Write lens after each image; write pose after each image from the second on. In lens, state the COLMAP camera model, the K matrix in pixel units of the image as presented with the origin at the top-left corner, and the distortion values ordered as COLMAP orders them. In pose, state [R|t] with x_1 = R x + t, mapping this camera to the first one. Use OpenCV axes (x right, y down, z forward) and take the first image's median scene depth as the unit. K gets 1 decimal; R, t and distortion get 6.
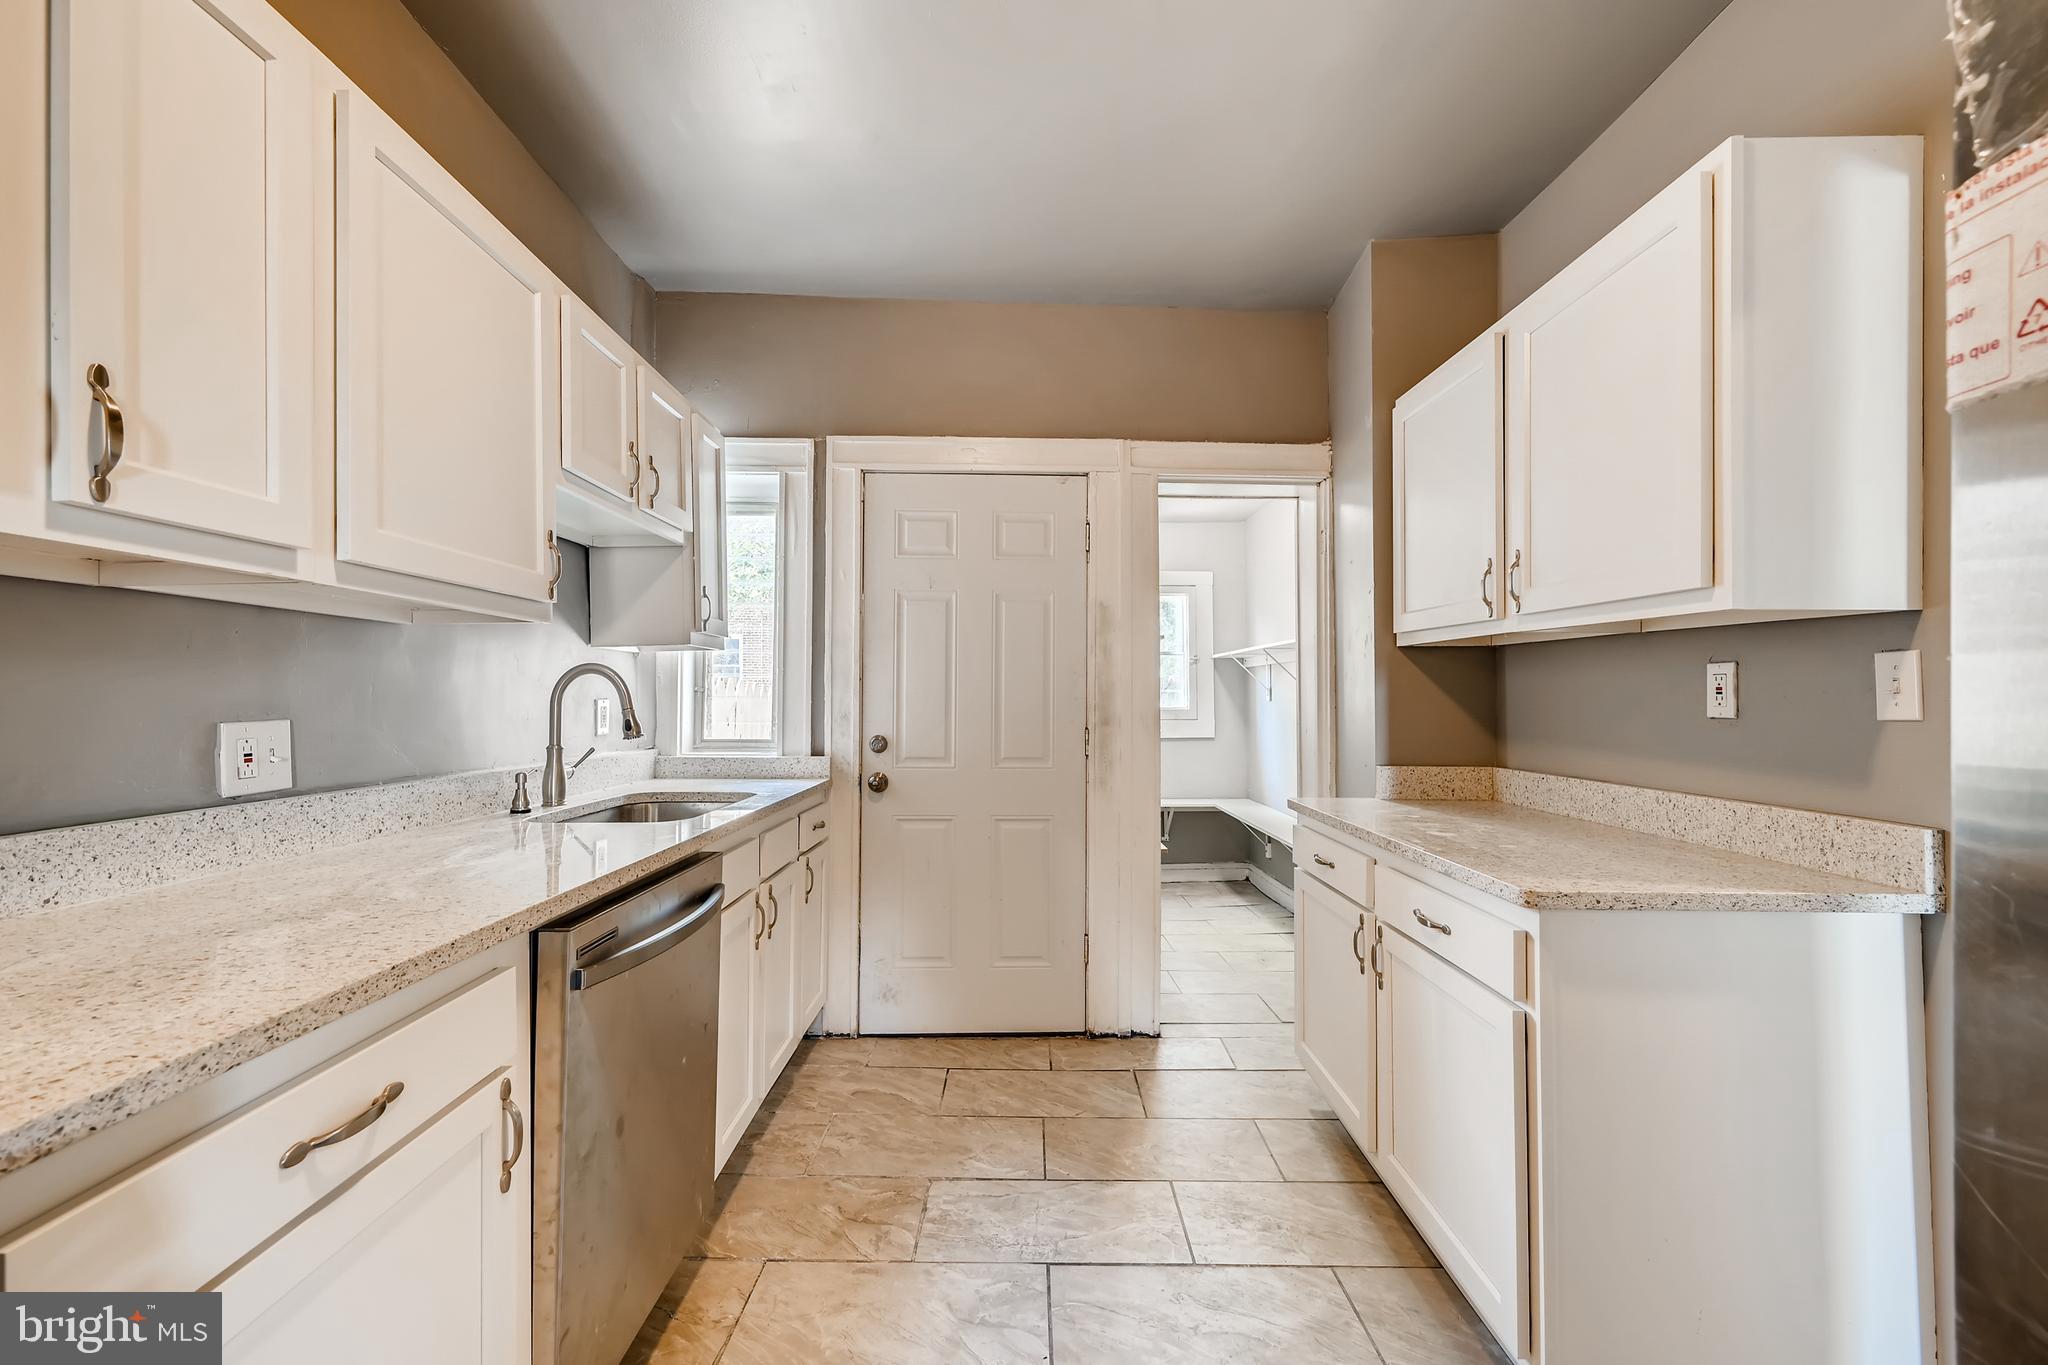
lens RADIAL K [[819.1, 0, 1020.3], [0, 819.1, 683.0], [0, 0, 1]] dist [-0.000364, 0.000033]
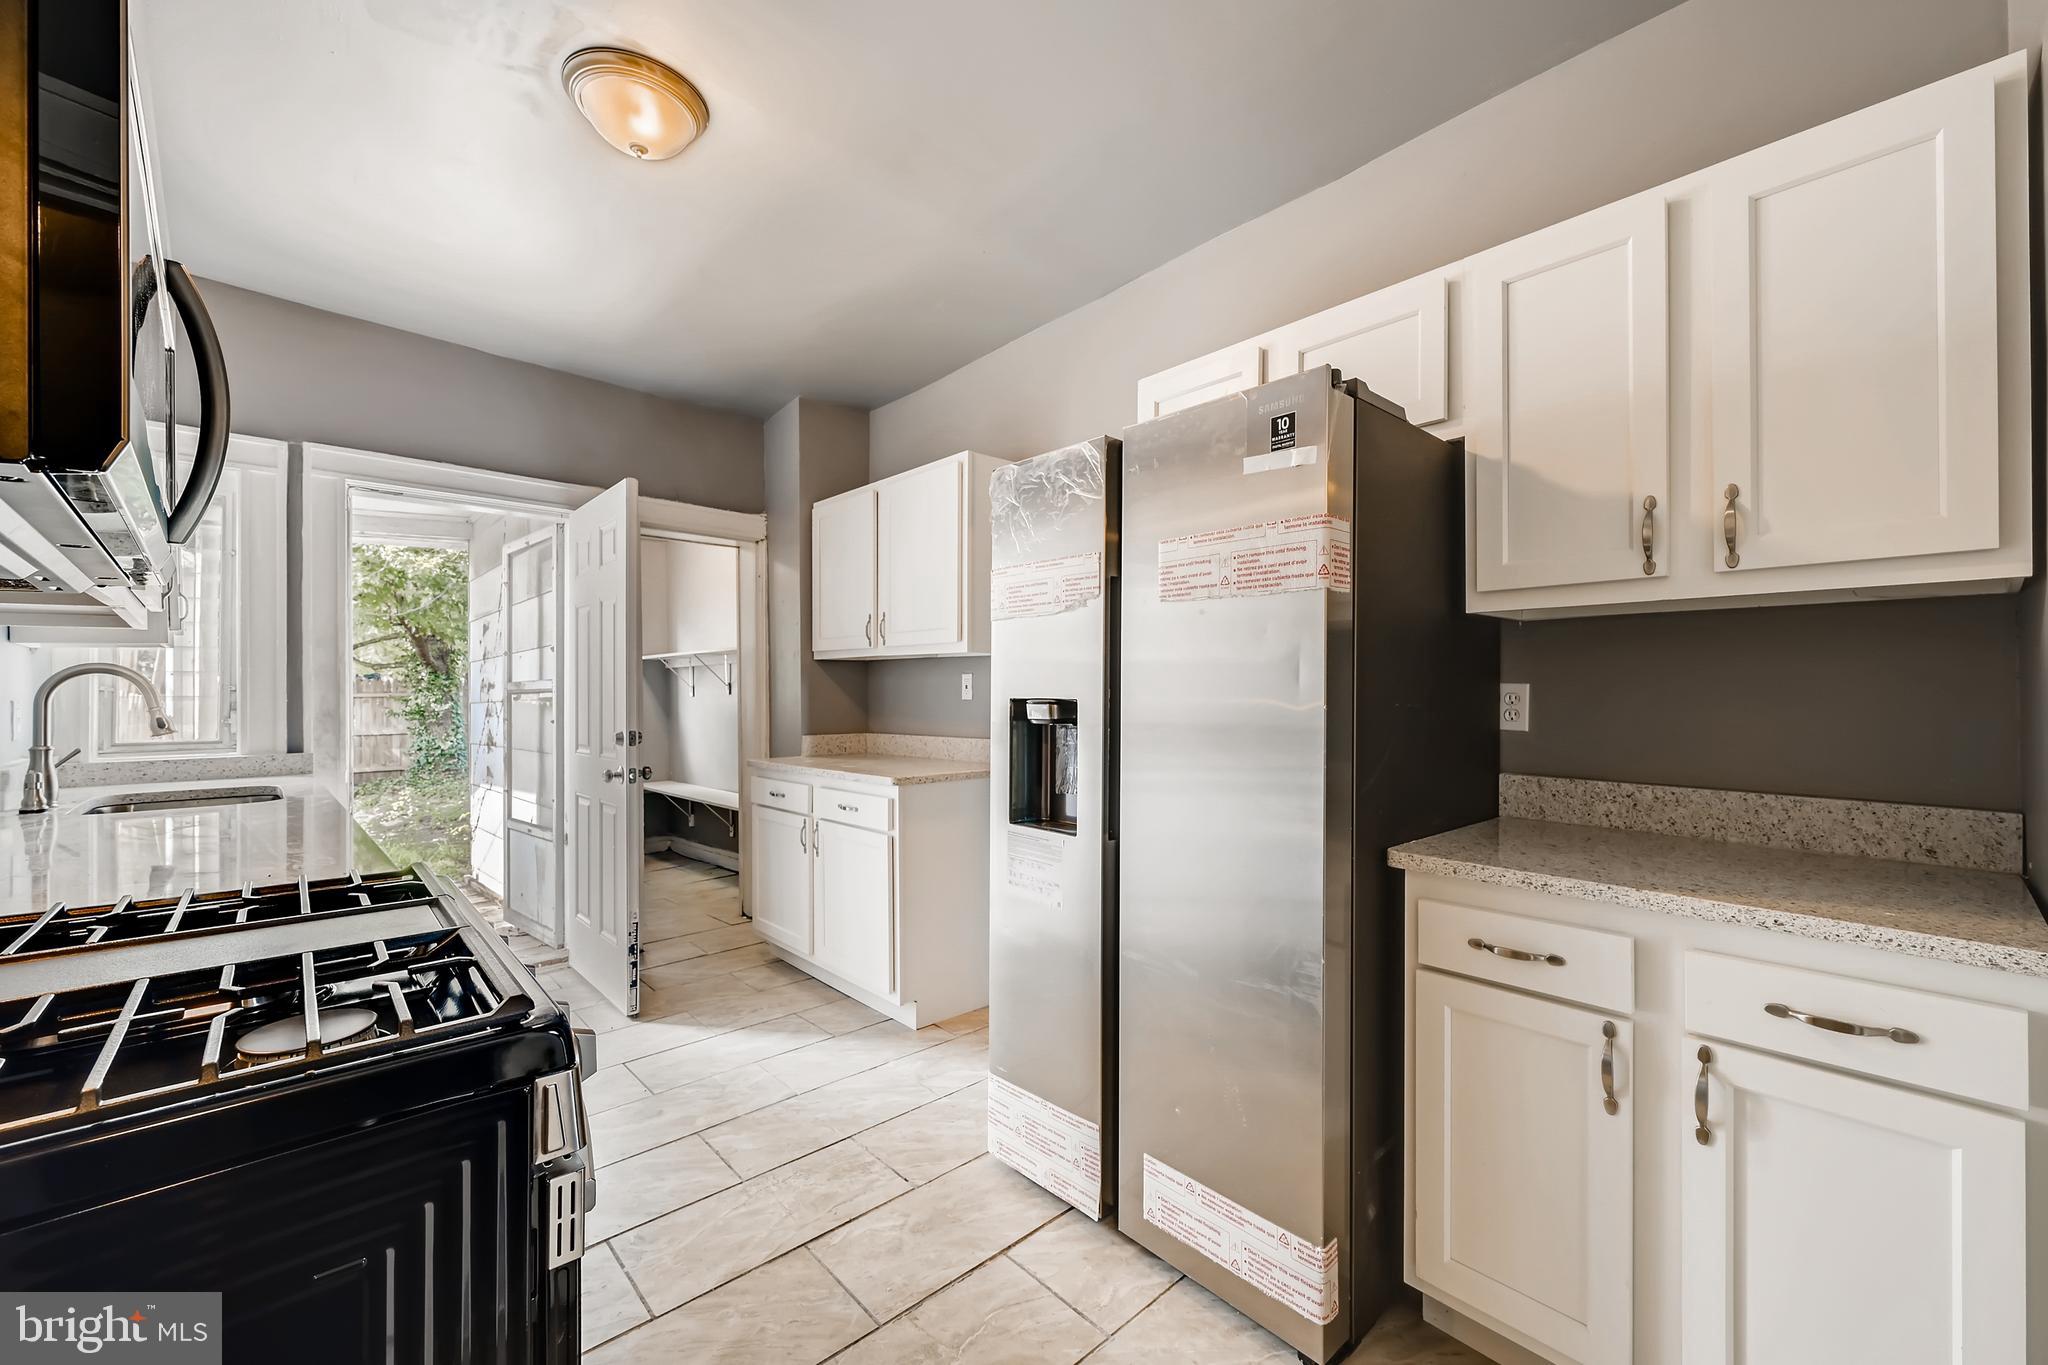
lens RADIAL K [[819.1, 0, 1020.3], [0, 819.1, 683.0], [0, 0, 1]] dist [-0.000364, 0.000033]
pose [[0.736483, 0.000330, 0.676456, -0.466859], [-0.002515, 0.999994, 0.002251, -0.005308], [-0.676451, -0.003359, 0.736480, -0.640651]]
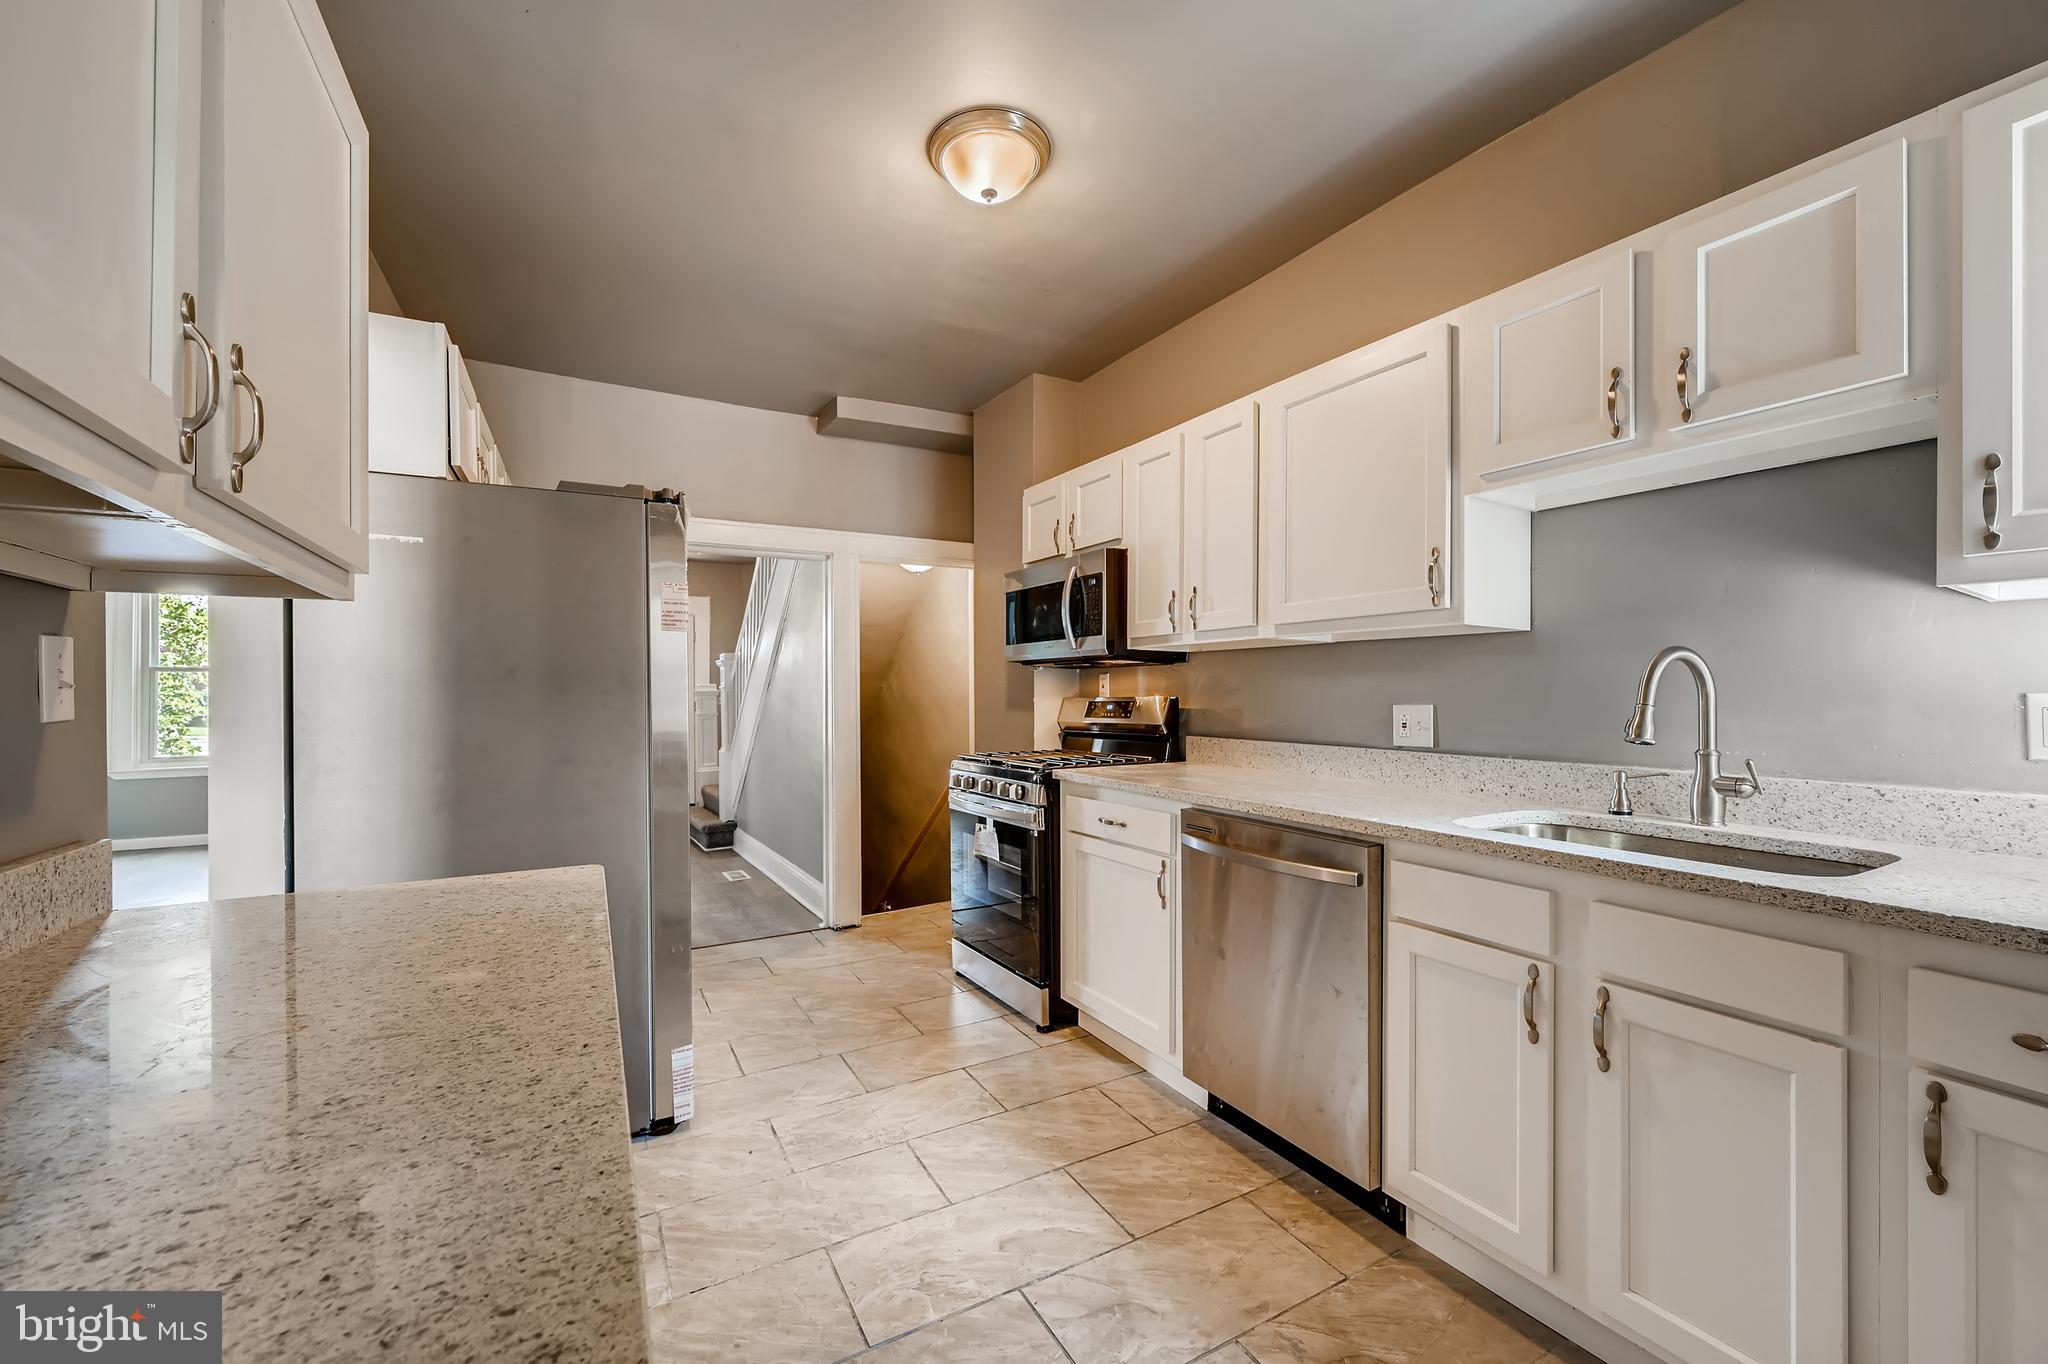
lens RADIAL K [[822.3, 0, 1030.6], [0, 822.3, 698.3], [0, 0, 1]] dist [-0.000901, 0.000026]
pose [[-0.866606, 0.005782, -0.498959, 0.499001], [0.010461, 0.999924, -0.006583, 0.029765], [0.498883, -0.010925, -0.866600, 1.695017]]
